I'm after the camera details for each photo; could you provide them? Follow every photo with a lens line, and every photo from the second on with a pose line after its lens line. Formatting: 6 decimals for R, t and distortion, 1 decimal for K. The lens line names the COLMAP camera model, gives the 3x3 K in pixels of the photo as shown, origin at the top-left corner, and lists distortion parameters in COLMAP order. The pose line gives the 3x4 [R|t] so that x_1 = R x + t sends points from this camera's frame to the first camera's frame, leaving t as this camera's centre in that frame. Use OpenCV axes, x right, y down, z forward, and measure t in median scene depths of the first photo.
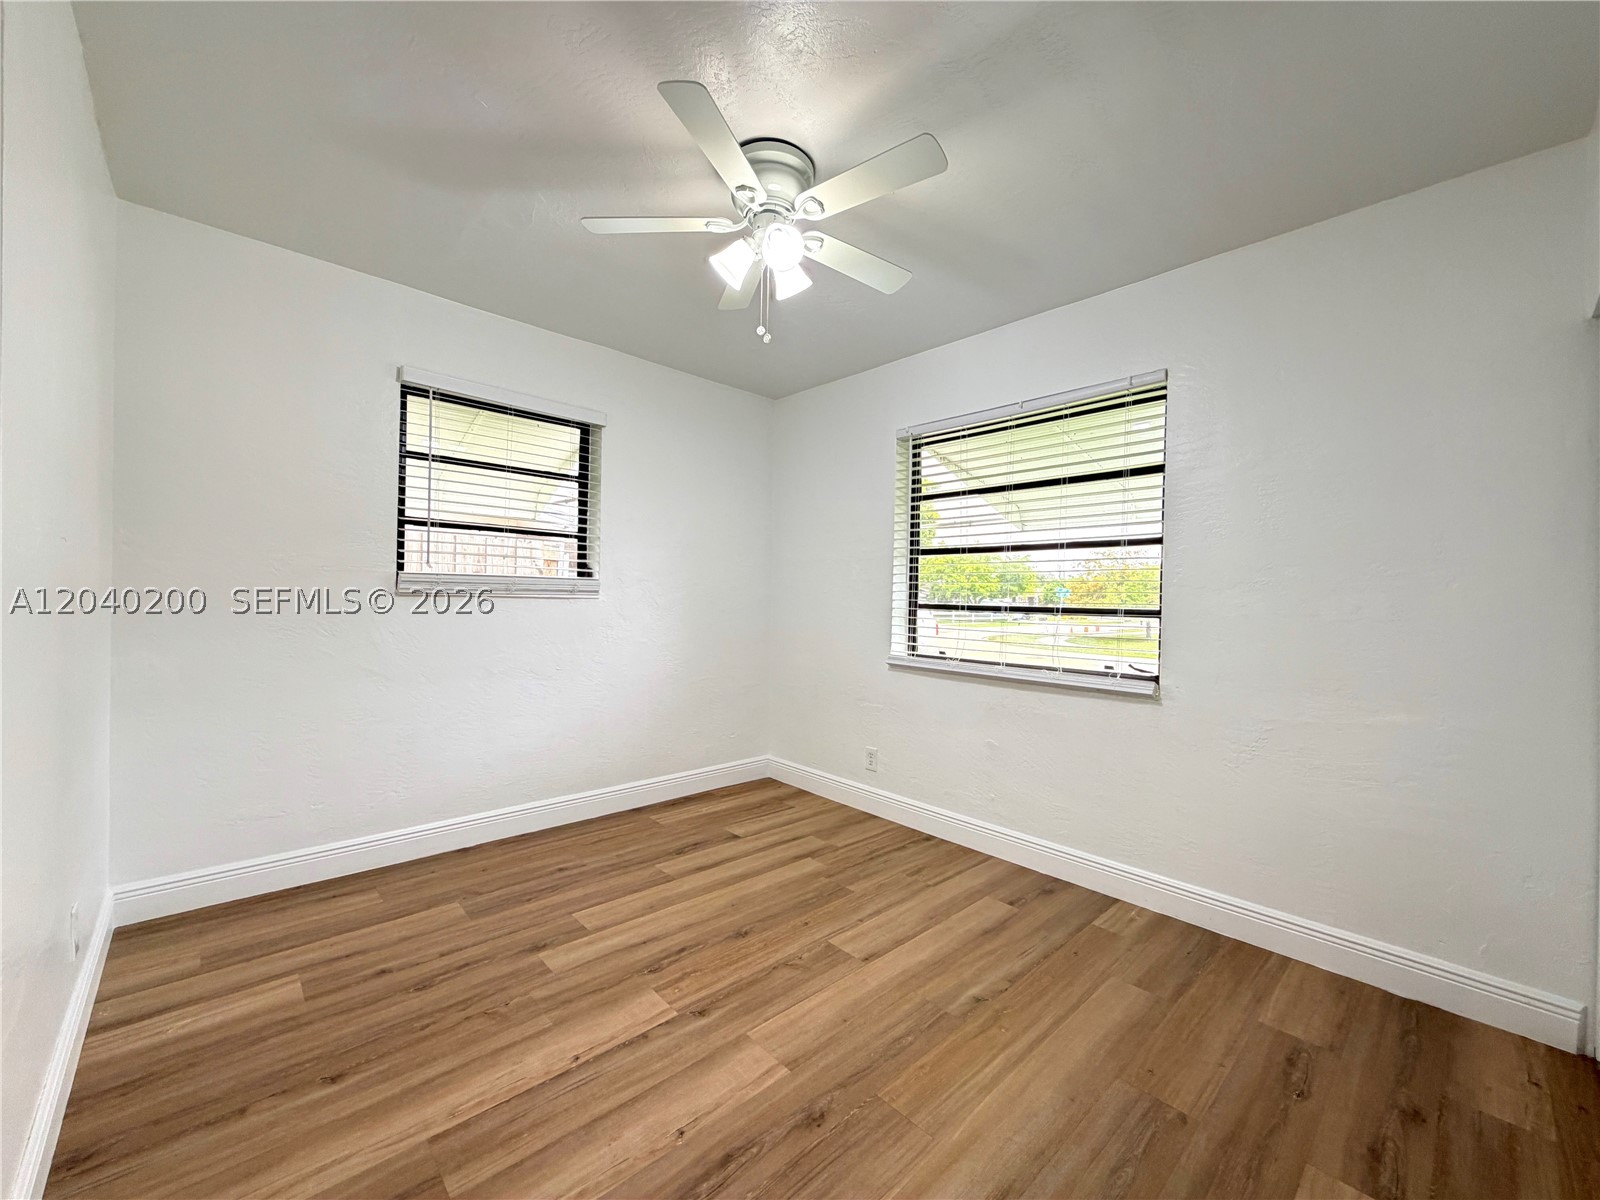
lens RADIAL K [[641.2, 0, 800.5], [0, 641.2, 603.7], [0, 0, 1]] dist [-0.000851, 0.000203]
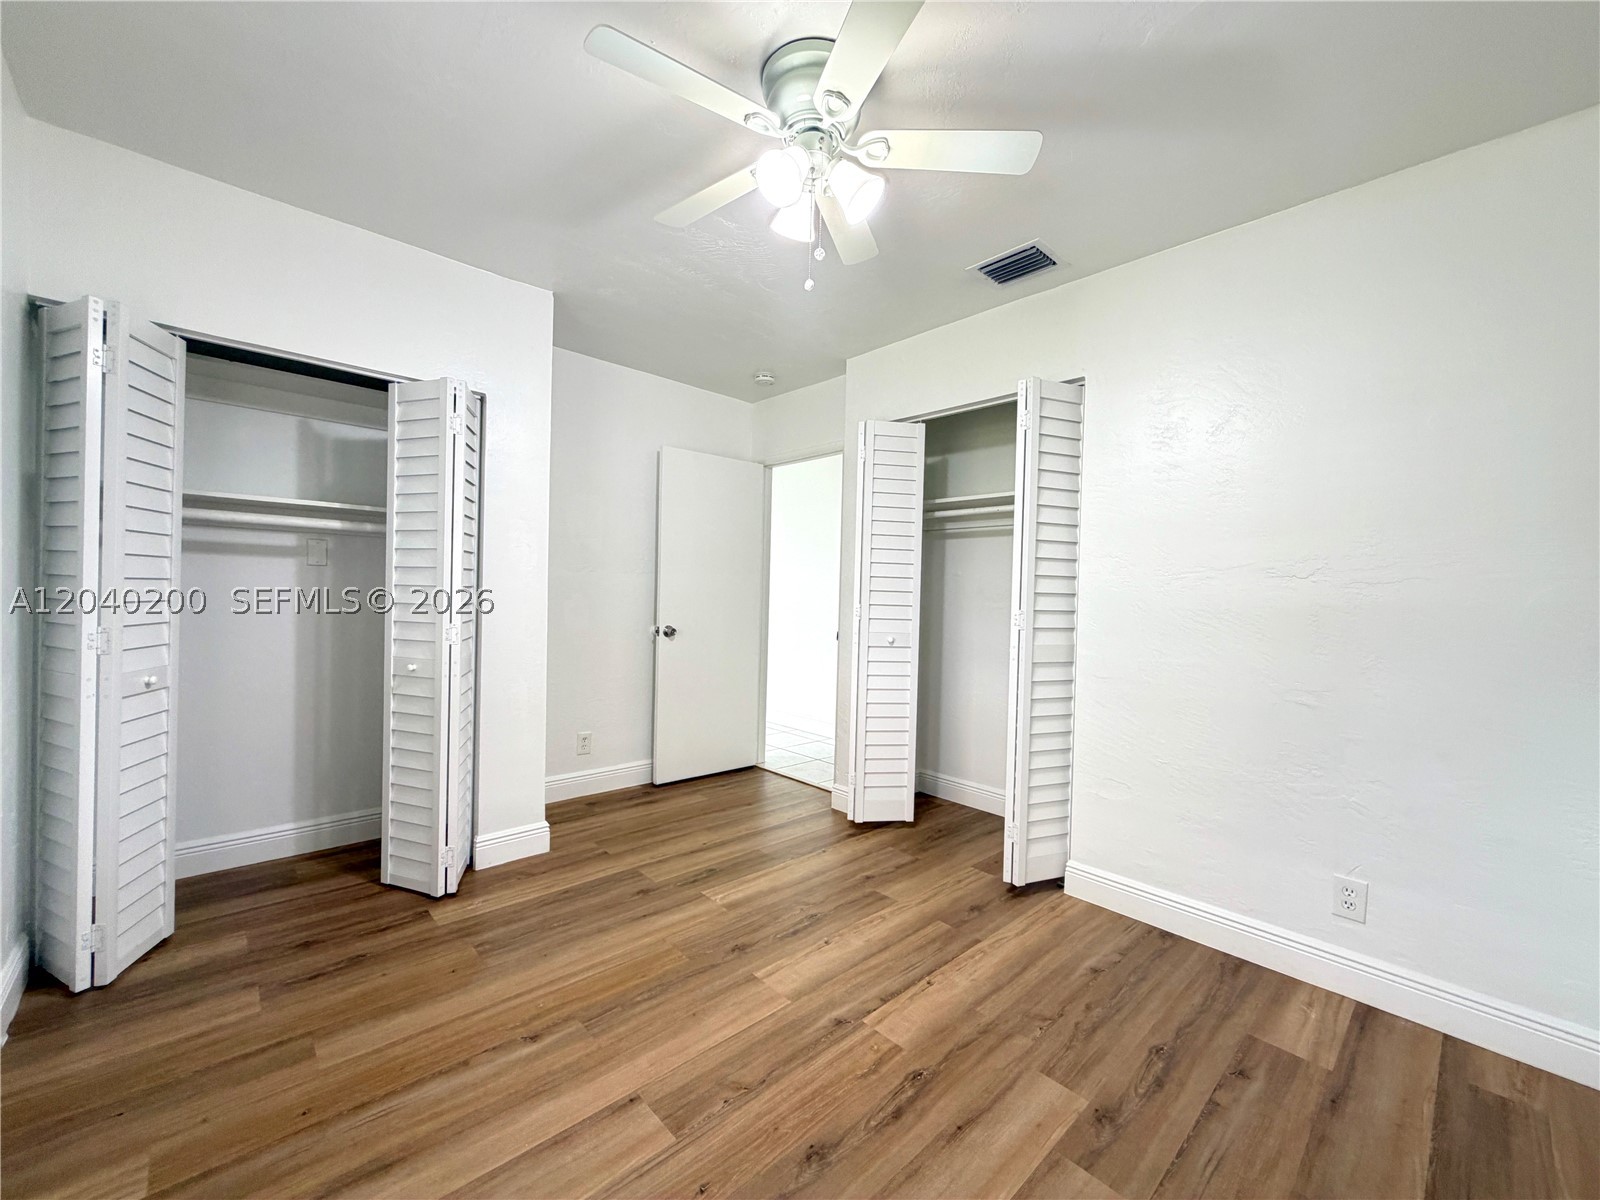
lens RADIAL K [[641.2, 0, 800.5], [0, 641.2, 603.7], [0, 0, 1]] dist [-0.000851, 0.000203]
pose [[-0.998841, -0.048130, -0.000419, -0.062123], [-0.048124, 0.998470, 0.027251, -0.022399], [-0.000893, 0.027239, -0.999629, 1.890027]]
